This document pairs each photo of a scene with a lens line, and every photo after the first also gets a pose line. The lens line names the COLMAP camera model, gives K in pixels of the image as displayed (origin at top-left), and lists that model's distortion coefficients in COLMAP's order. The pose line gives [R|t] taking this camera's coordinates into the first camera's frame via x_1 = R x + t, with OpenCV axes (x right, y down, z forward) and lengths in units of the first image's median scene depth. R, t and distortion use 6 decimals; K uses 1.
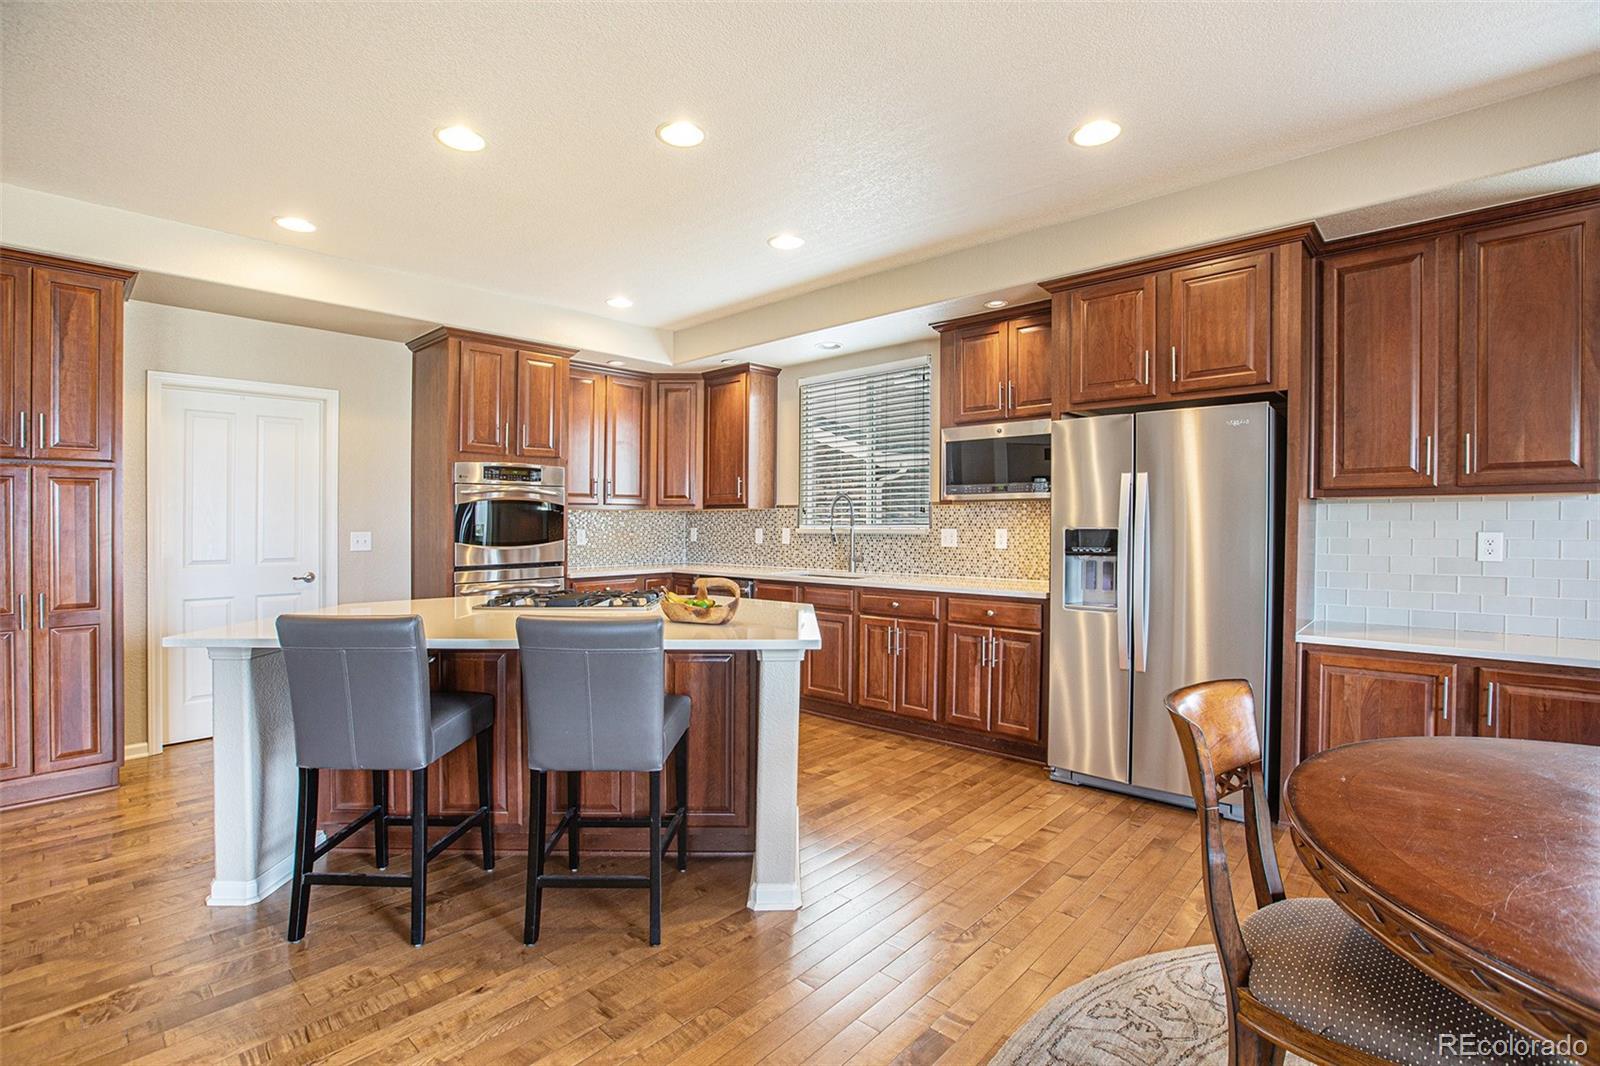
lens RADIAL K [[741.7, 0, 785.9], [0, 741.7, 543.8], [0, 0, 1]] dist [-0.035294, 0.008941]
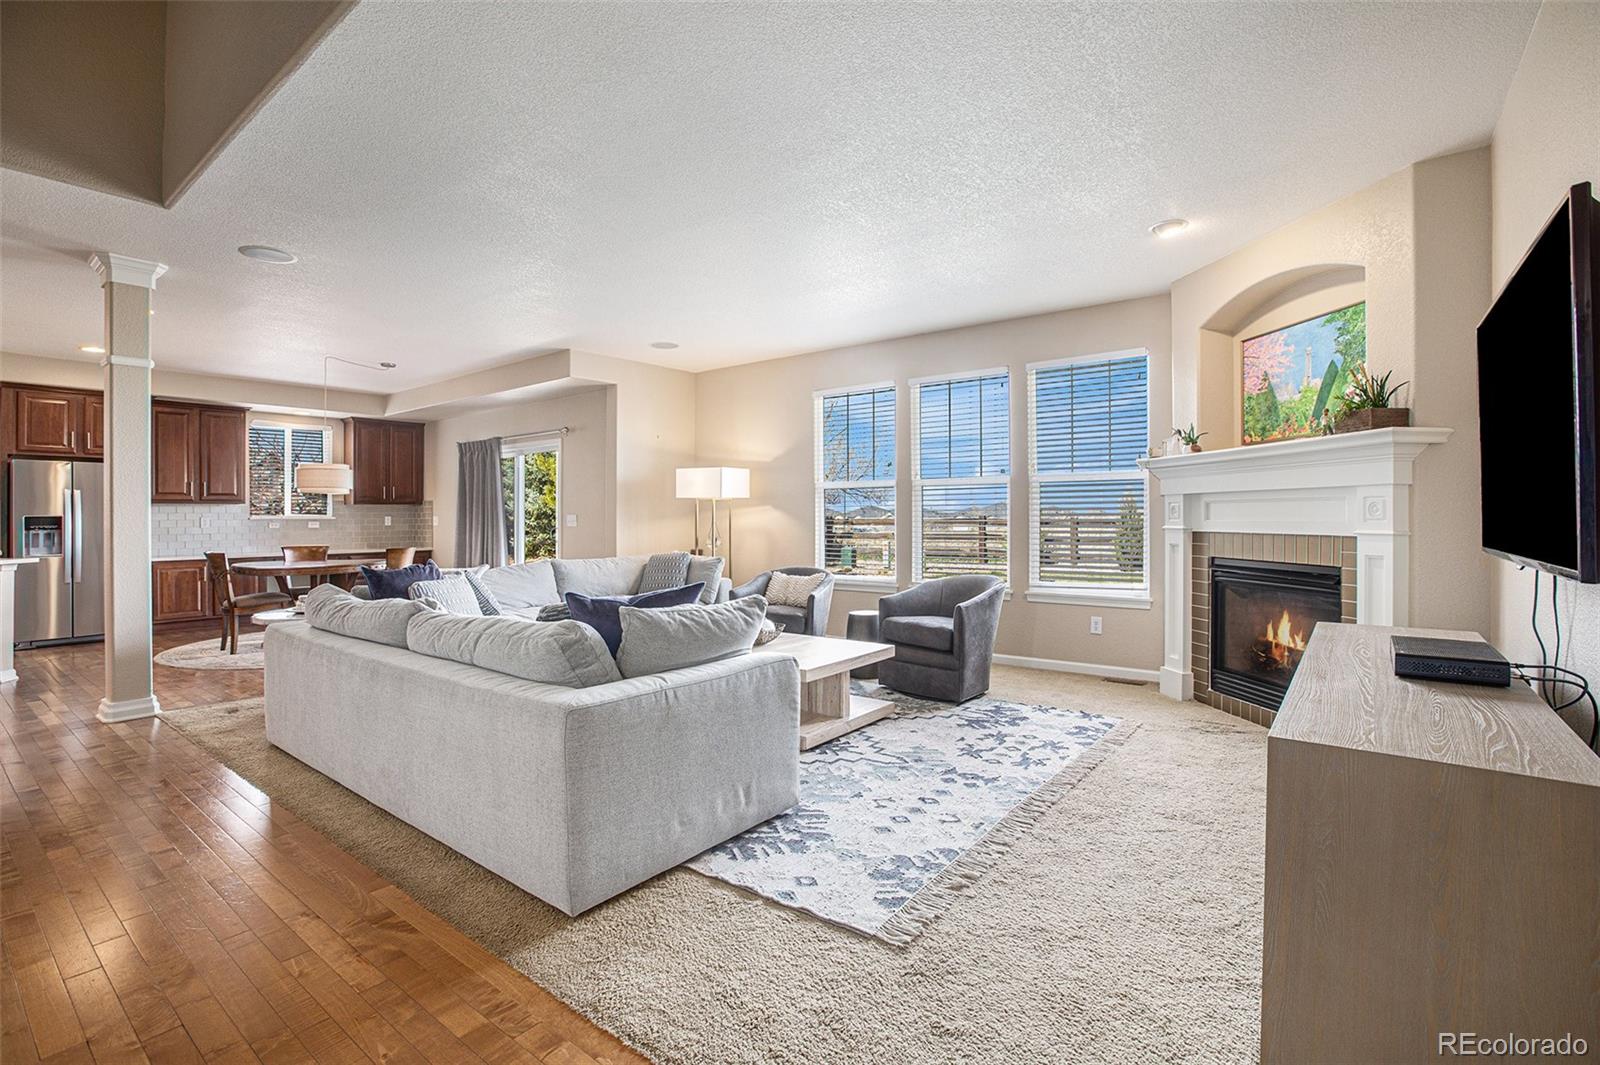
lens RADIAL K [[741.7, 0, 792.0], [0, 741.7, 520.8], [0, 0, 1]] dist [-0.035294, 0.008941]
pose [[-0.085796, -0.005028, 0.996300, -1.480906], [0.033122, 0.999420, 0.007896, 0.038185], [-0.995762, 0.033676, -0.085579, -0.741366]]
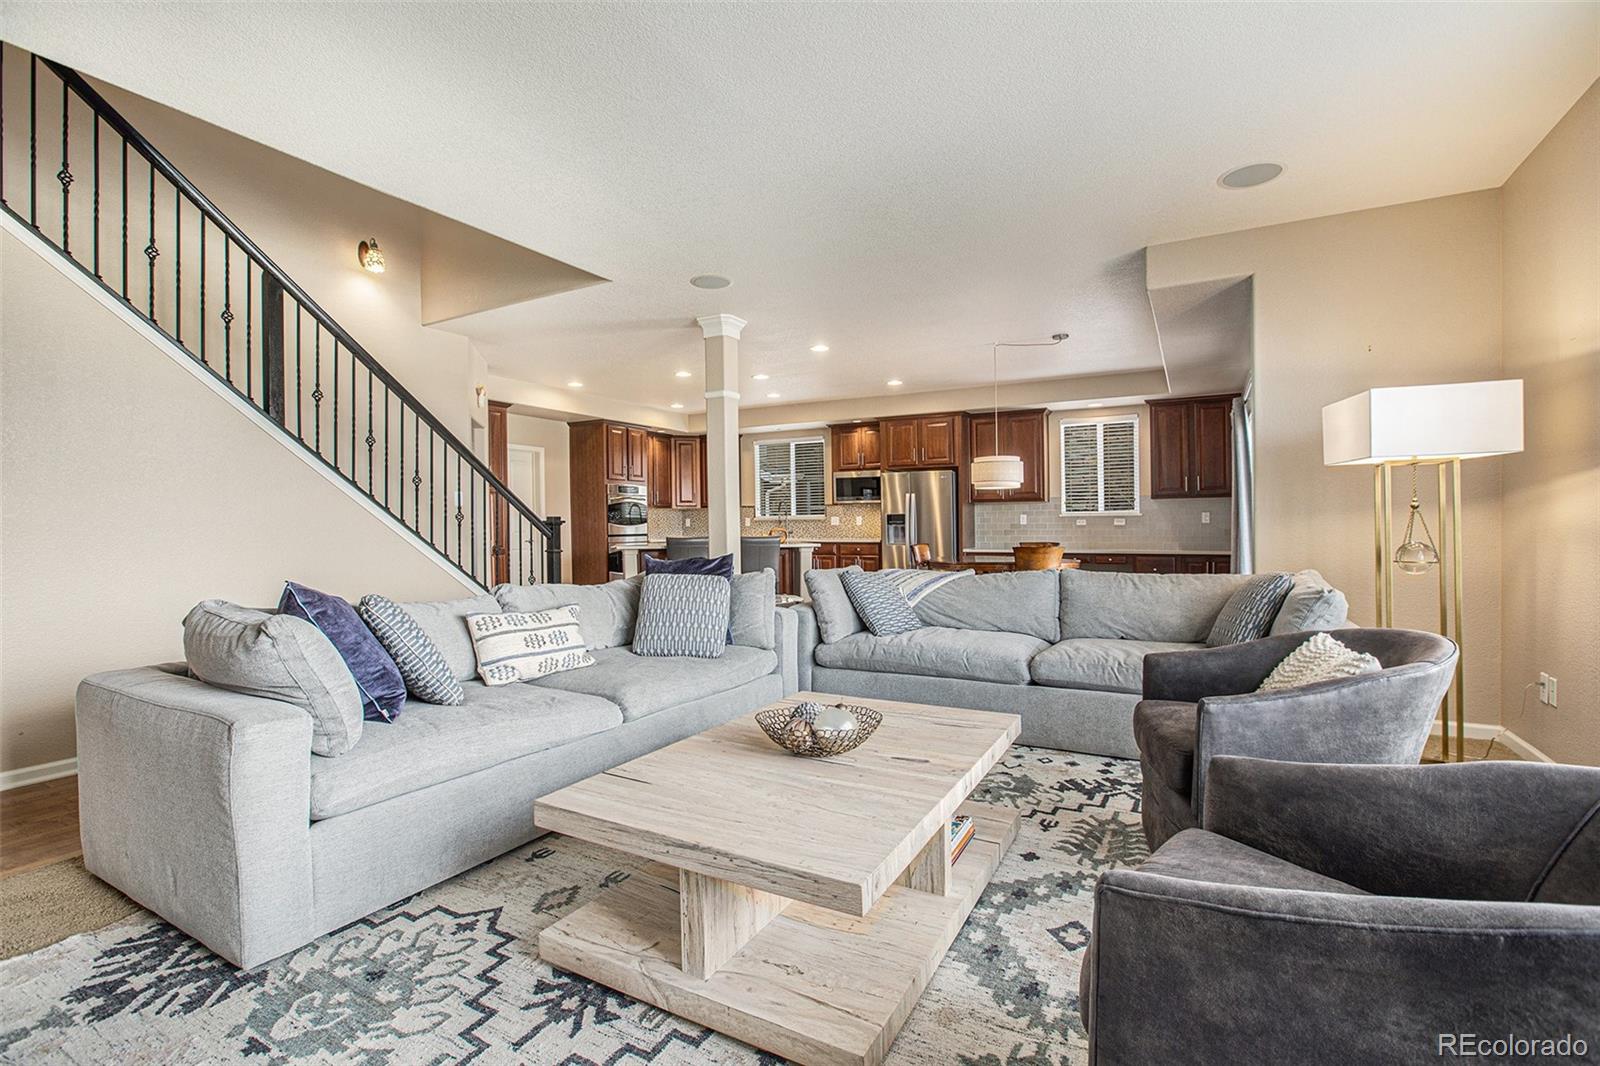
lens RADIAL K [[741.7, 0, 784.2], [0, 741.7, 520.5], [0, 0, 1]] dist [-0.035294, 0.008941]
pose [[0.972517, -0.003218, 0.232812, -0.523289], [0.011819, 0.999298, -0.035558, 0.080423], [-0.232534, 0.037332, 0.971872, -1.309303]]
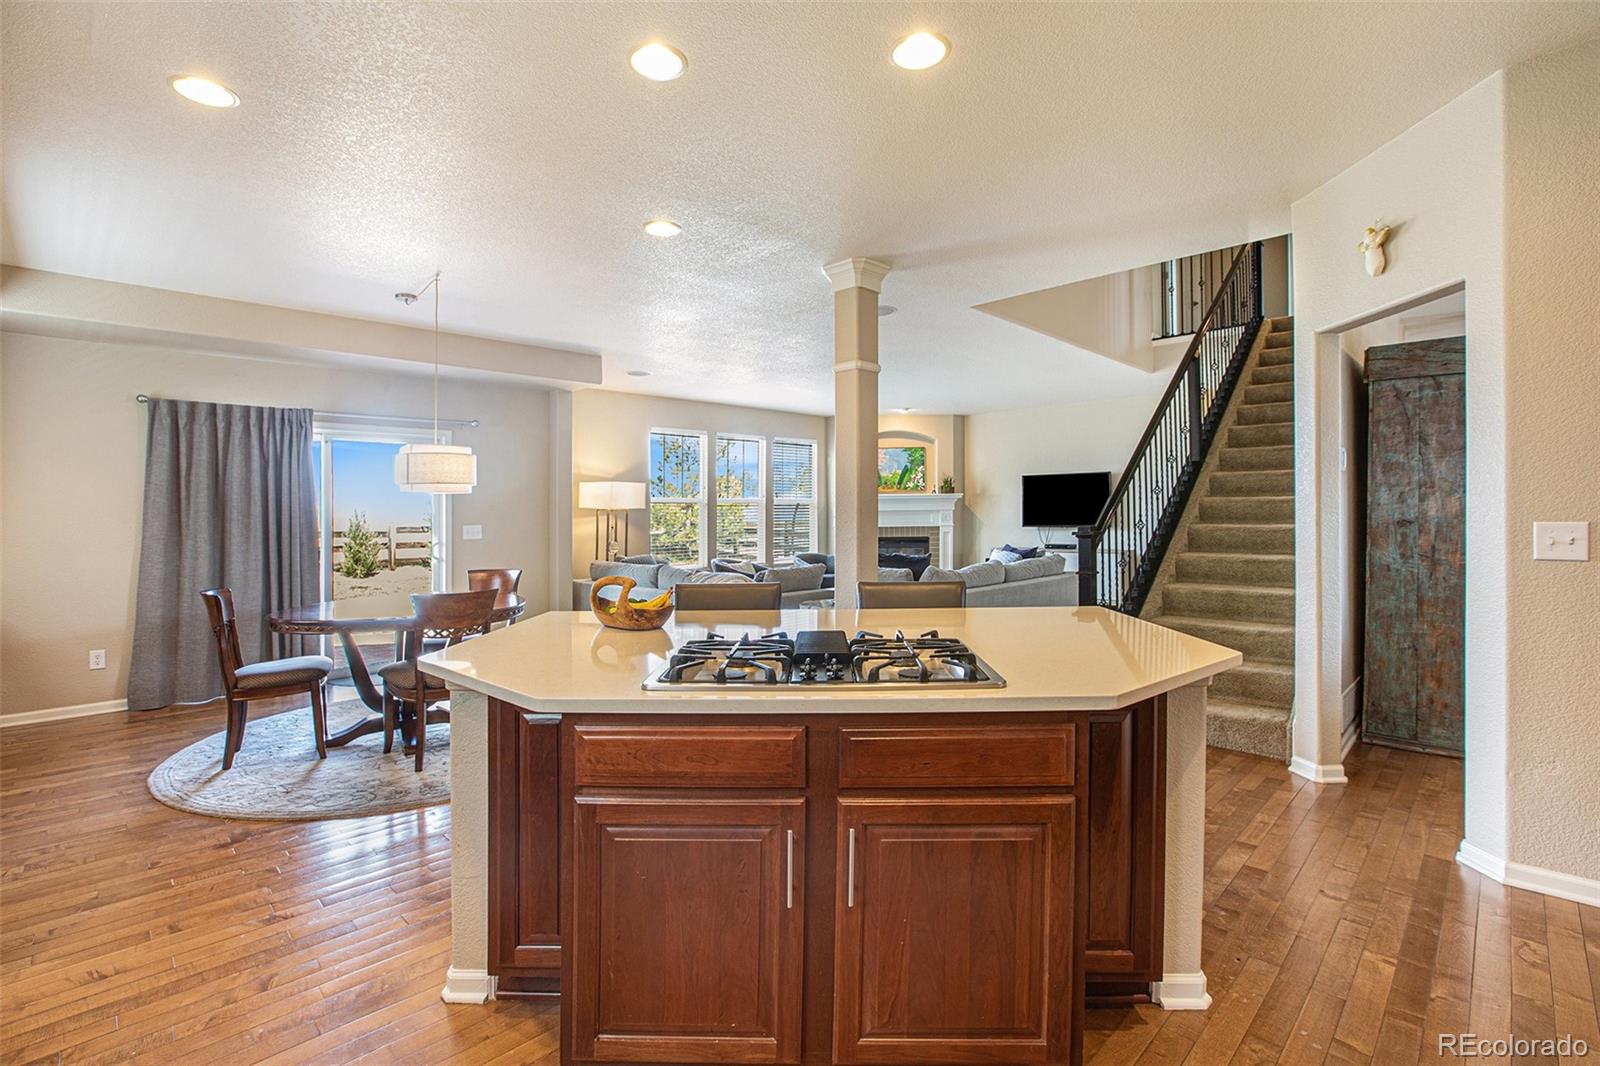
lens RADIAL K [[741.7, 0, 797.2], [0, 741.7, 559.6], [0, 0, 1]] dist [-0.035294, 0.008941]
pose [[-0.999487, 0.010072, 0.030417, -0.232003], [0.012725, 0.996012, 0.088307, -0.039795], [-0.029407, 0.088649, -0.995629, 1.326157]]
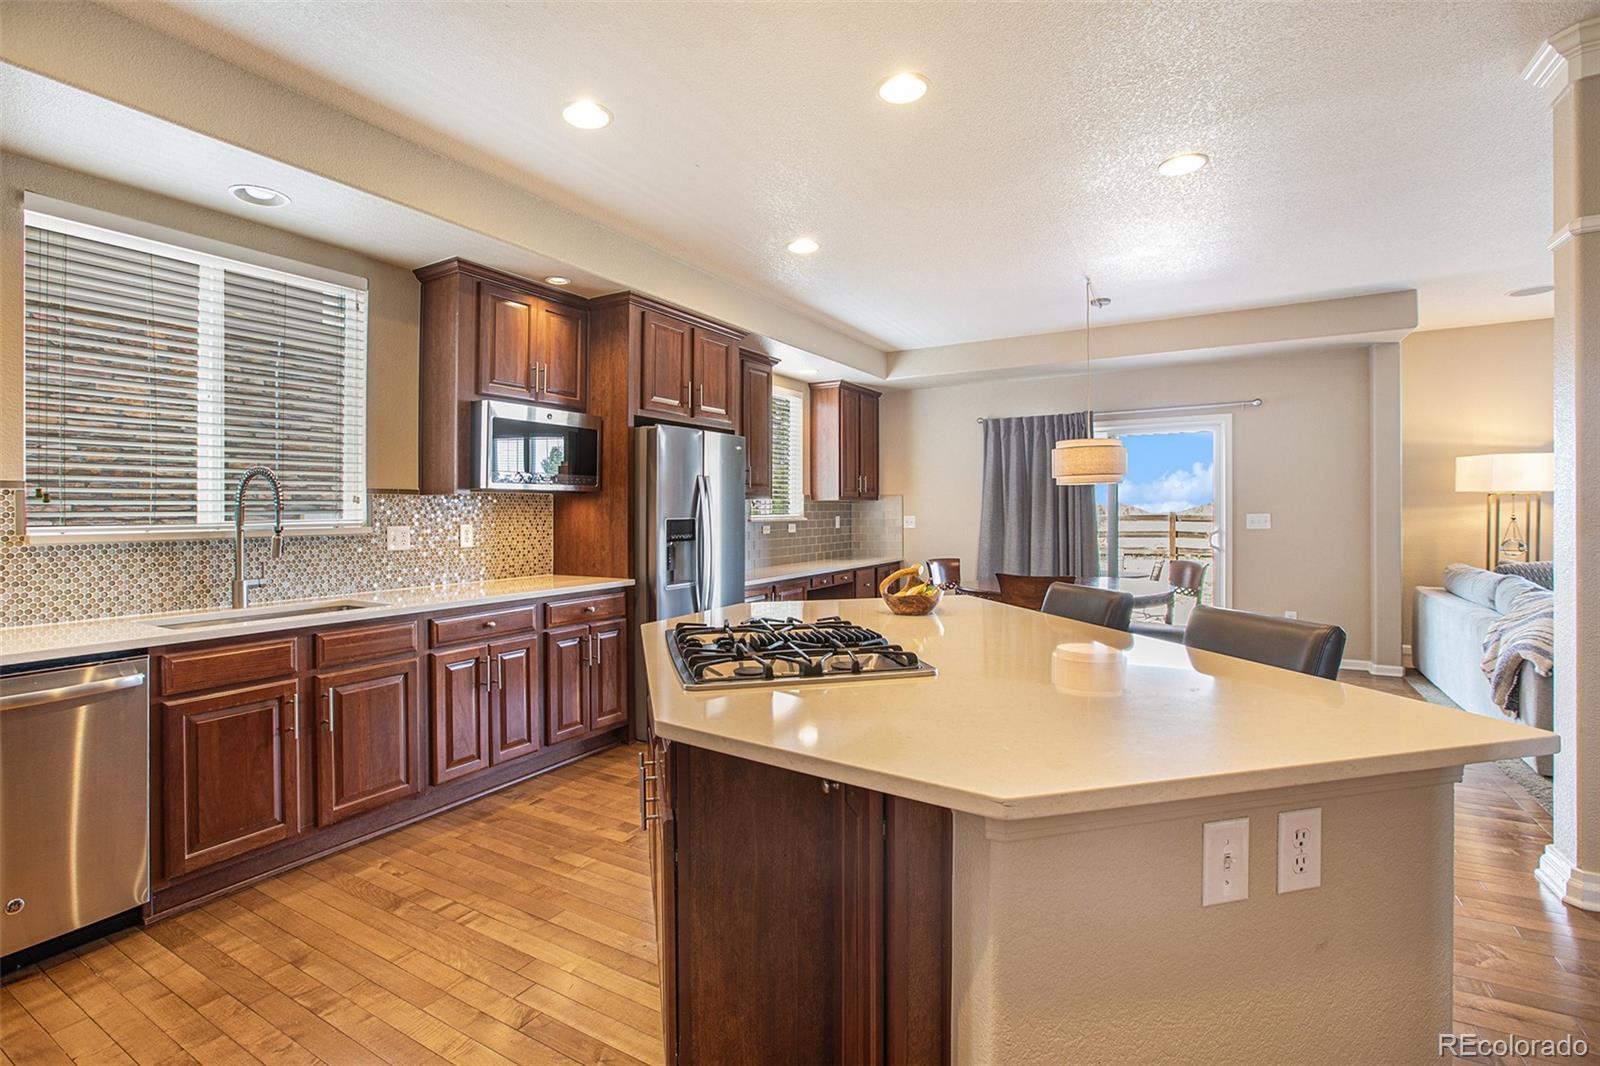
lens RADIAL K [[741.7, 0, 771.3], [0, 741.7, 514.3], [0, 0, 1]] dist [-0.035294, 0.008941]
pose [[-0.209491, -0.000850, 0.977810, -0.713856], [0.037480, 0.999258, 0.008898, -0.029710], [-0.977092, 0.038512, -0.209304, 0.955465]]
